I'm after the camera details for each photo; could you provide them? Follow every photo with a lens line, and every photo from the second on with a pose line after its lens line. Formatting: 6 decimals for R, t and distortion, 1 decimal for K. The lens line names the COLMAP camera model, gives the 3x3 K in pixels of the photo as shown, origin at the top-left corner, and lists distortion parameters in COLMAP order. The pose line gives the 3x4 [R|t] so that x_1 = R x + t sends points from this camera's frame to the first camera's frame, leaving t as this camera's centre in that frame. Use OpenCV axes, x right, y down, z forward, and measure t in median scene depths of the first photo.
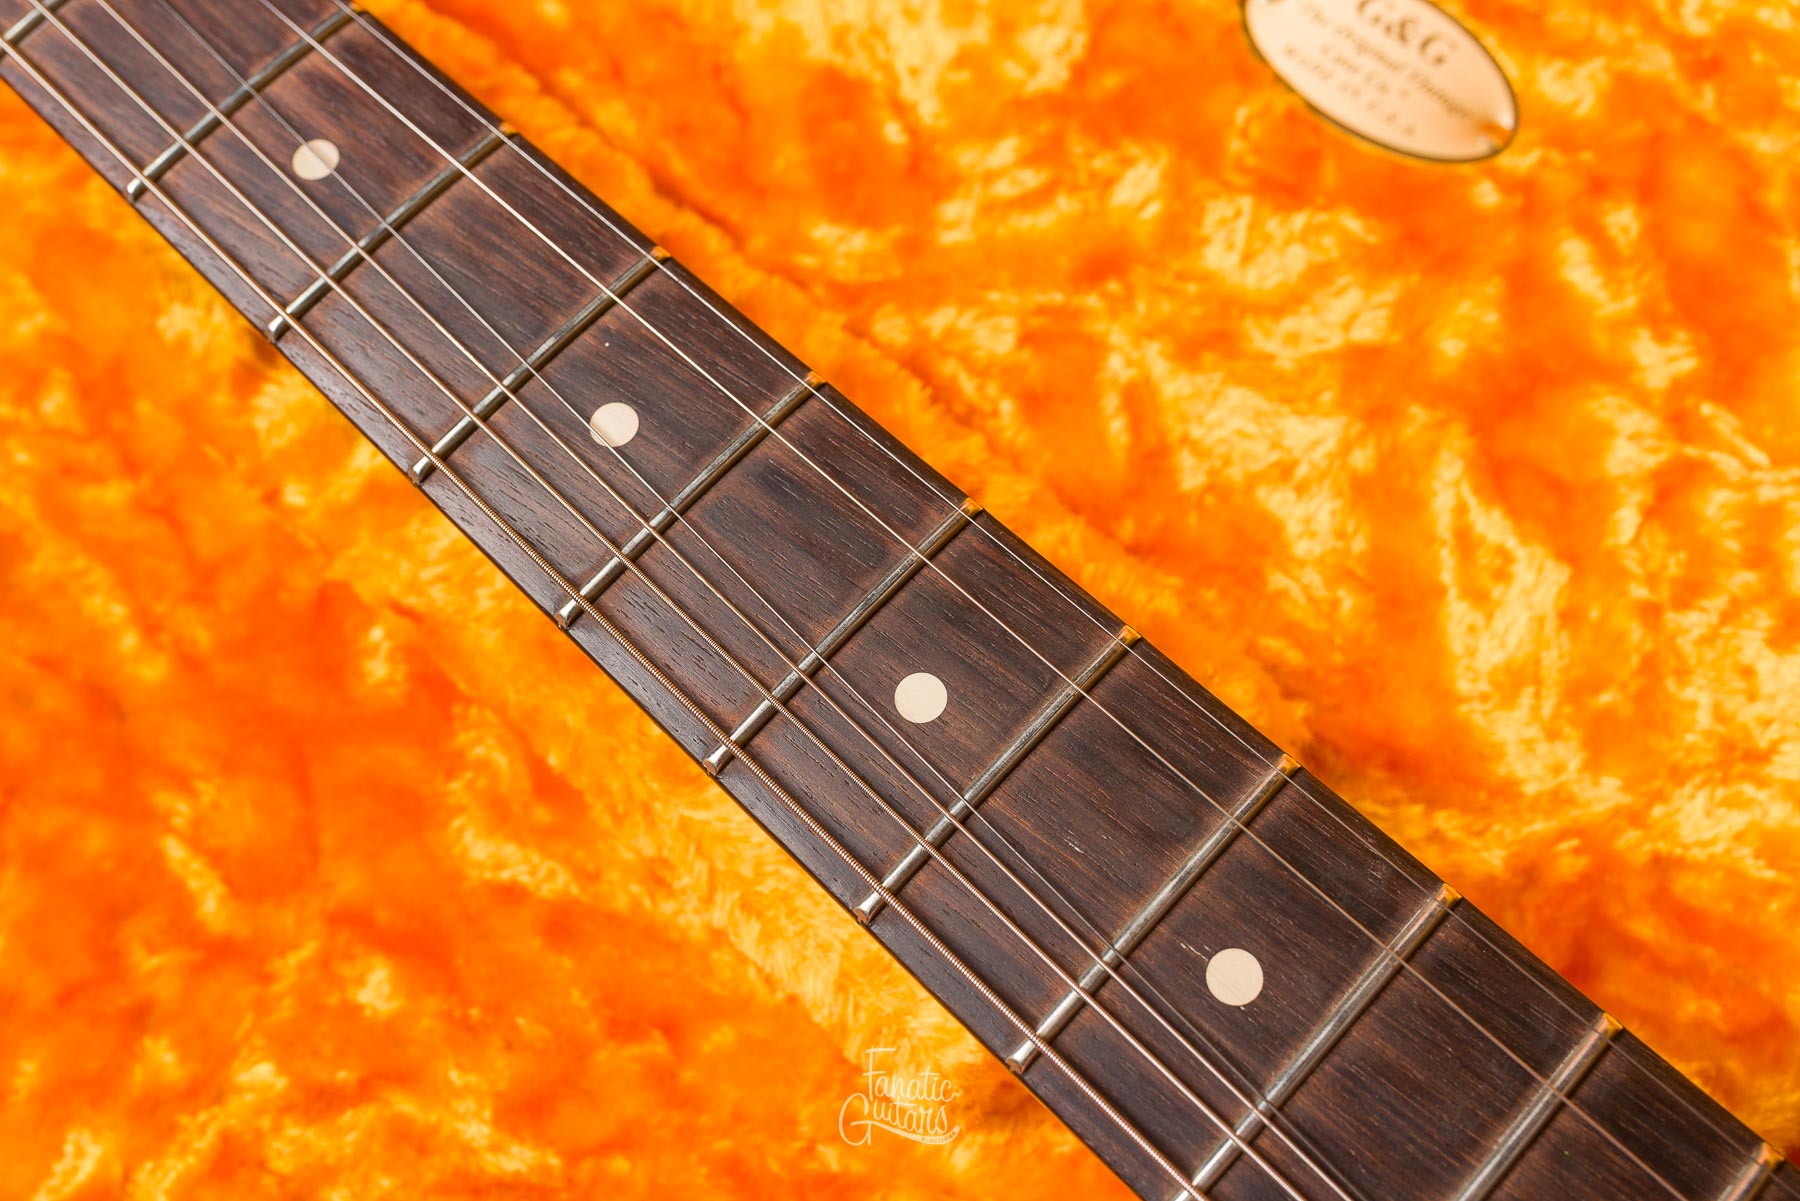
lens RADIAL K [[1839.1, 0, 908.7], [0, 1839.1, 570.4], [0, 0, 1]] dist [0.001322, -0.000742]
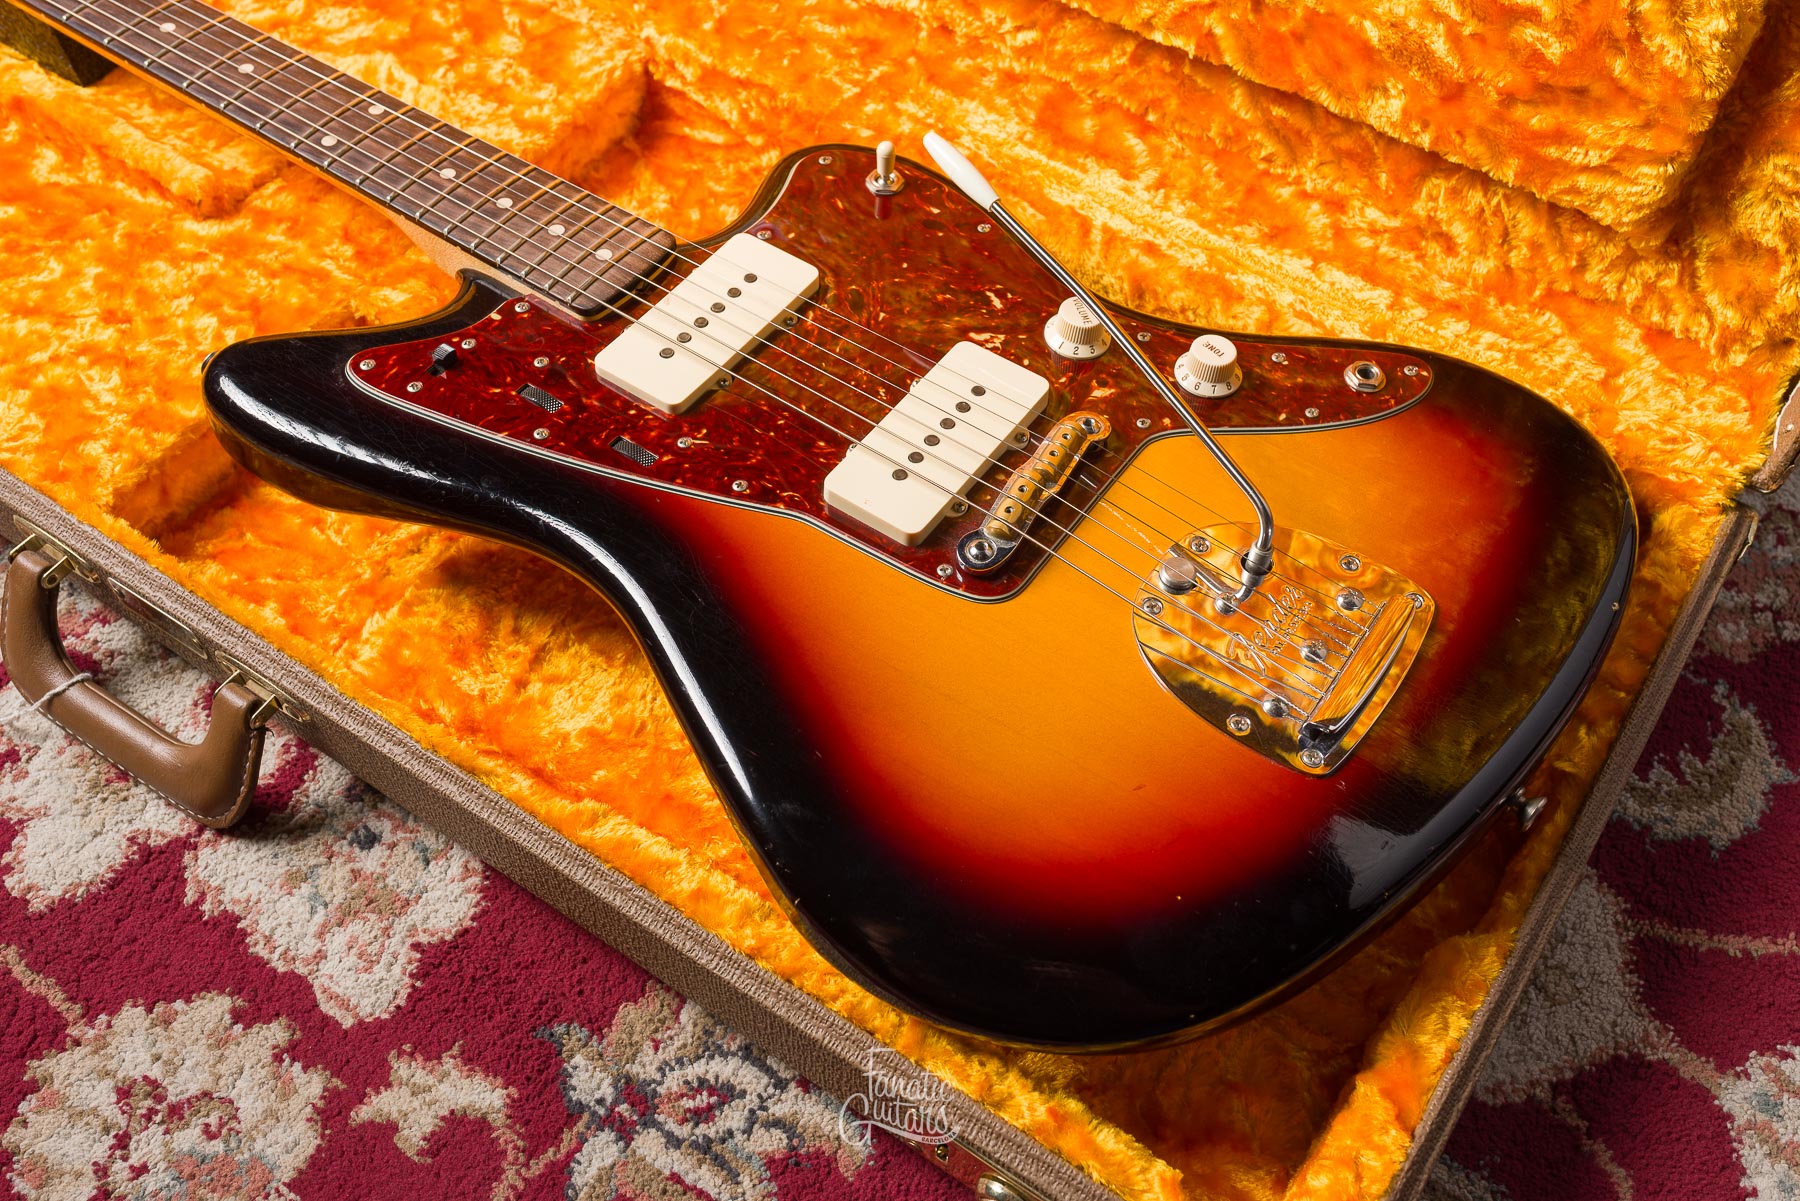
lens RADIAL K [[1733.4, 0, 900.0], [0, 1733.4, 600.5], [0, 0, 1]] dist [0.000377, -0.008352]
pose [[0.979667, -0.059292, 0.191669, 0.518349], [0.111916, 0.954391, -0.276792, 1.670012], [-0.166516, 0.292614, 0.941621, -1.574020]]
